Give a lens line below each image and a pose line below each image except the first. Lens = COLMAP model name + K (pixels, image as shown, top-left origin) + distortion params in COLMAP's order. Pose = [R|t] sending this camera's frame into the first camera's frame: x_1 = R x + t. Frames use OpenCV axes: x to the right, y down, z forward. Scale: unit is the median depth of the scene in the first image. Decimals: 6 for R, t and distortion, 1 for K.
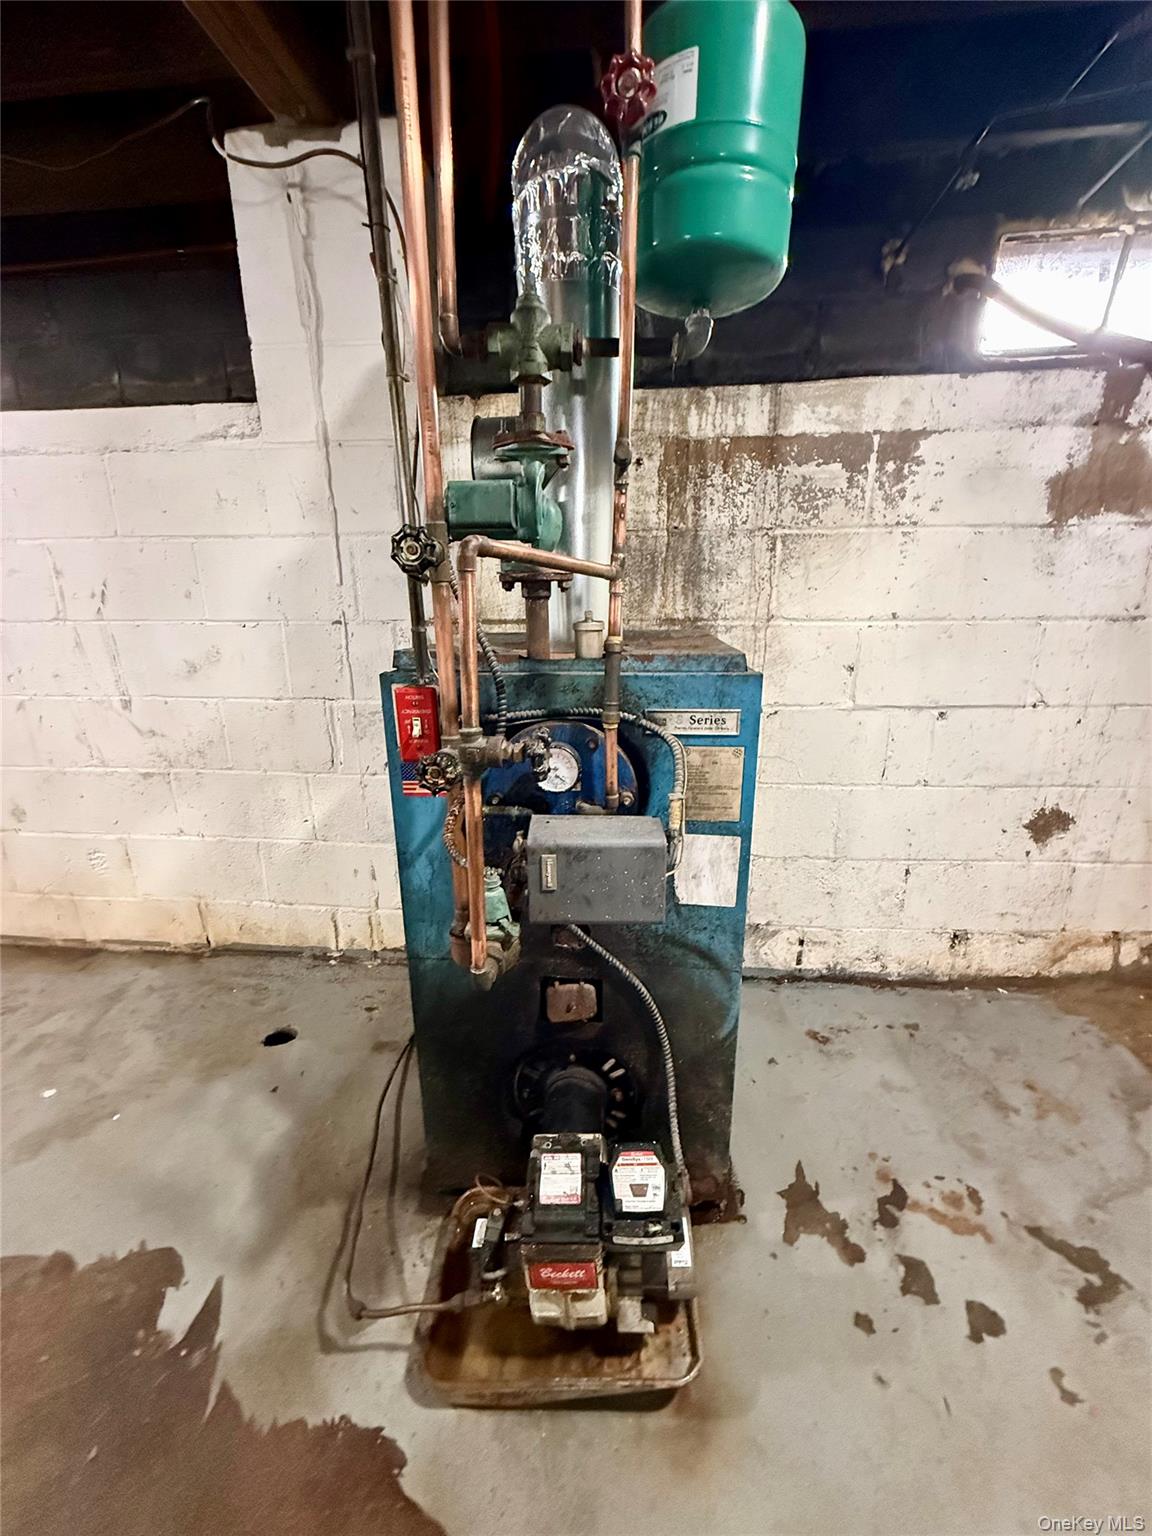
lens RADIAL K [[613.3, 0, 576.2], [0, 613.3, 763.0], [0, 0, 1]] dist [0.002115, -0.002057]
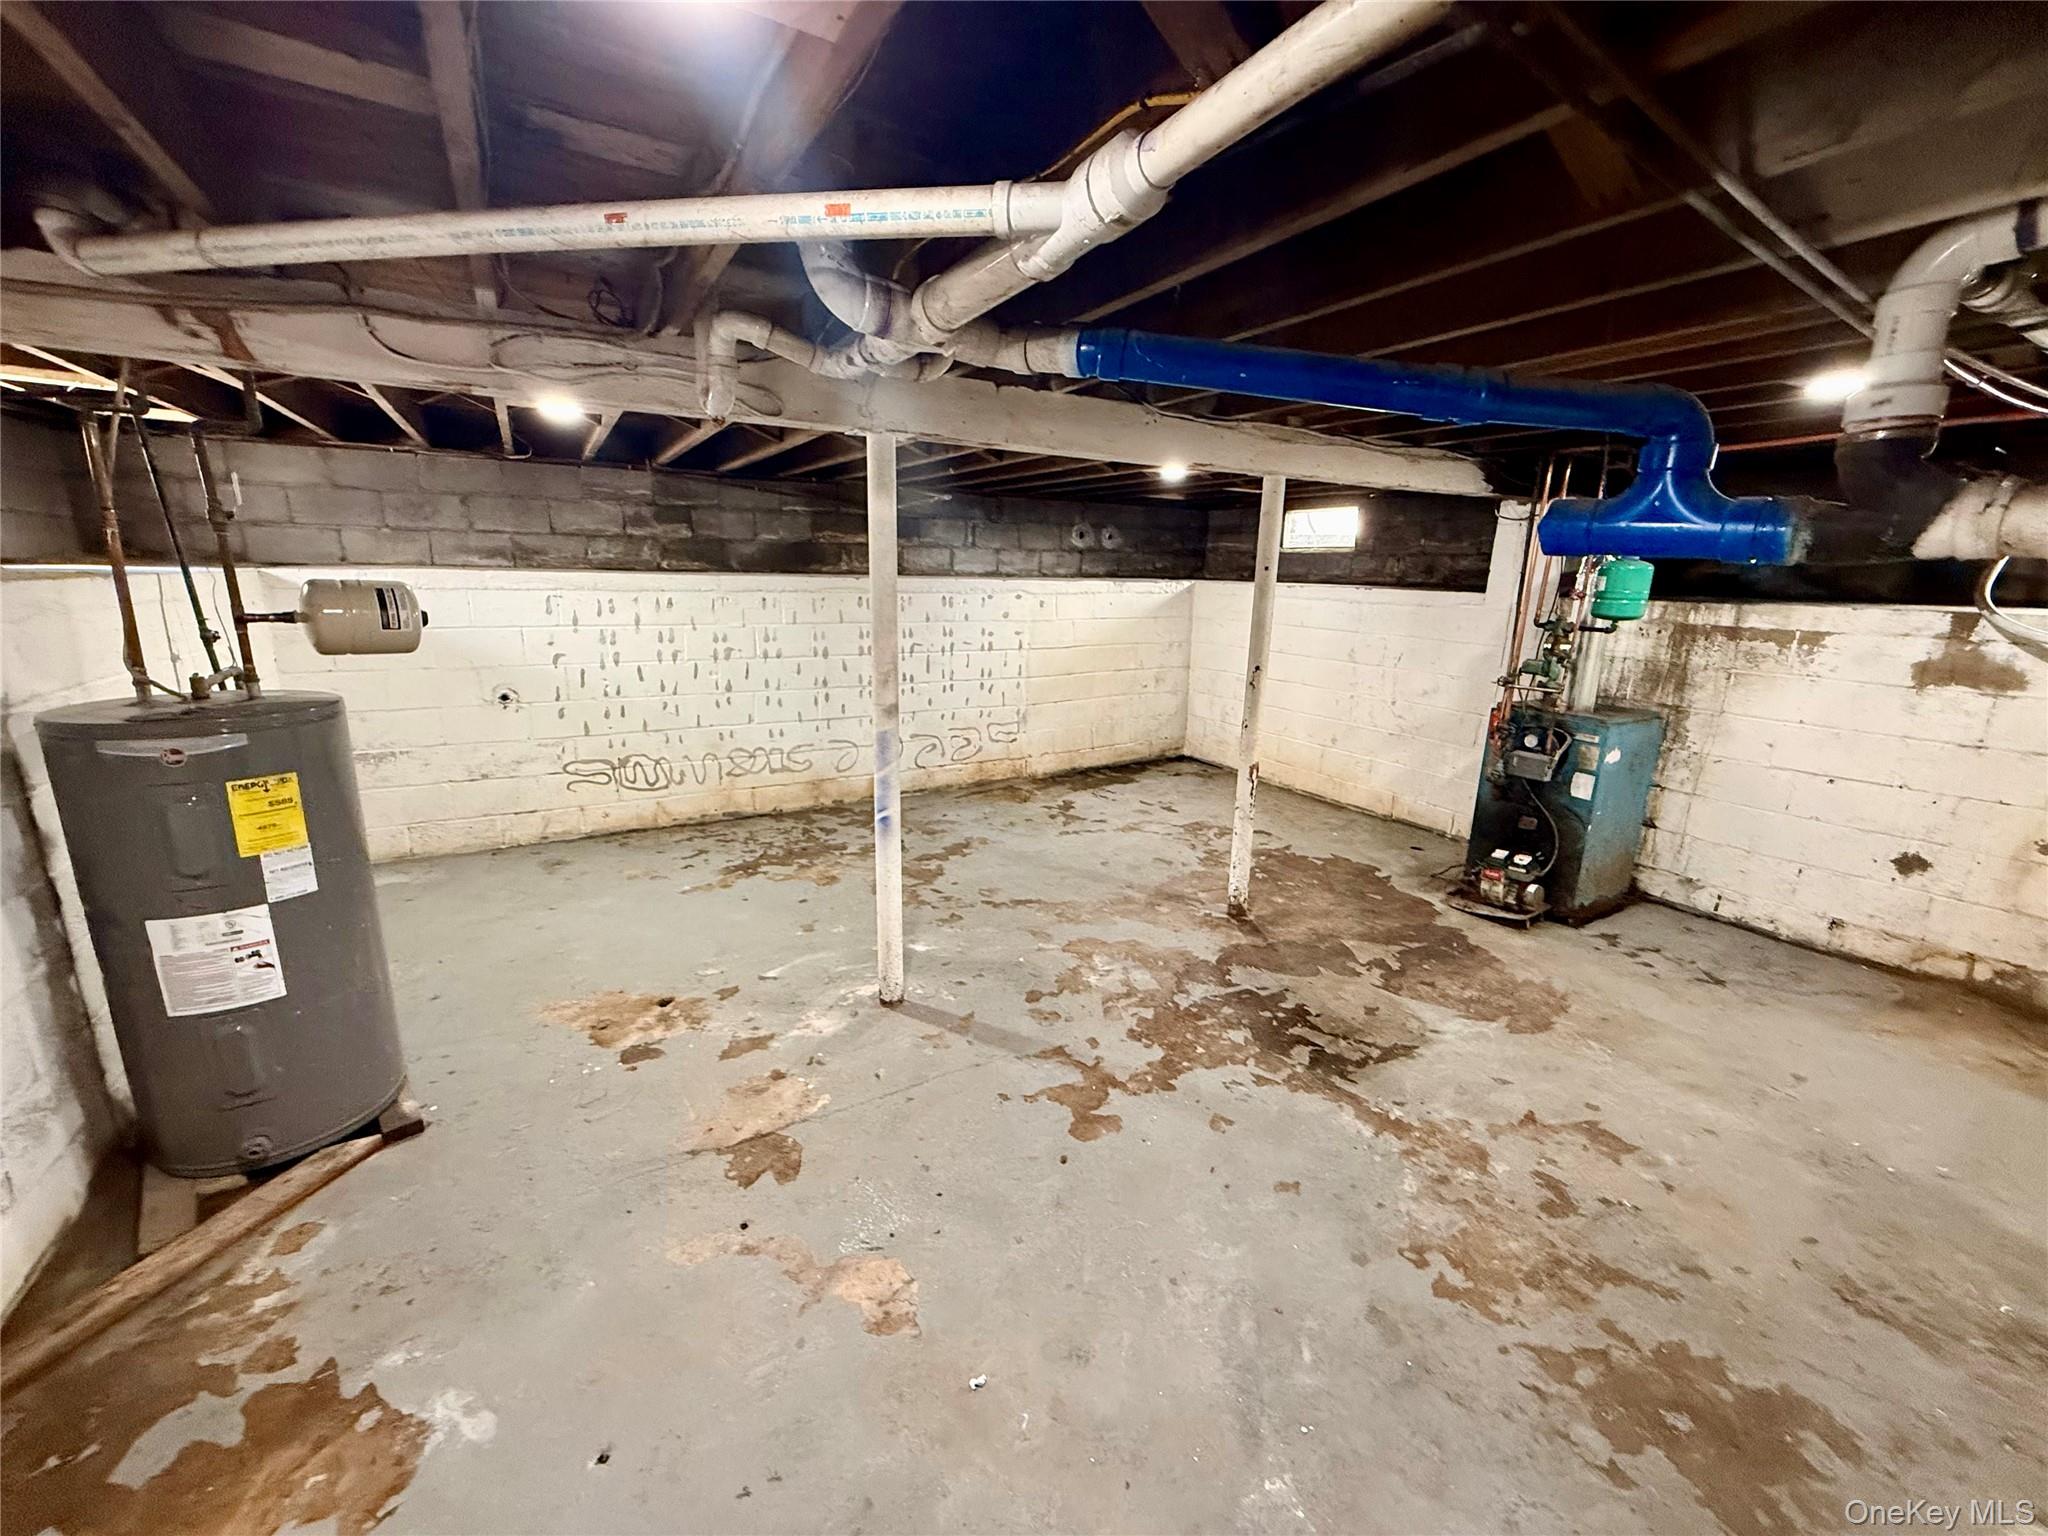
lens RADIAL K [[817.7, 0, 1018.8], [0, 817.7, 769.7], [0, 0, 1]] dist [0.002115, -0.002057]
pose [[0.583148, 0.219761, -0.782076, 1.128219], [-0.249499, 0.964635, 0.085023, 0.289902], [0.773103, 0.145546, 0.617355, -2.407375]]
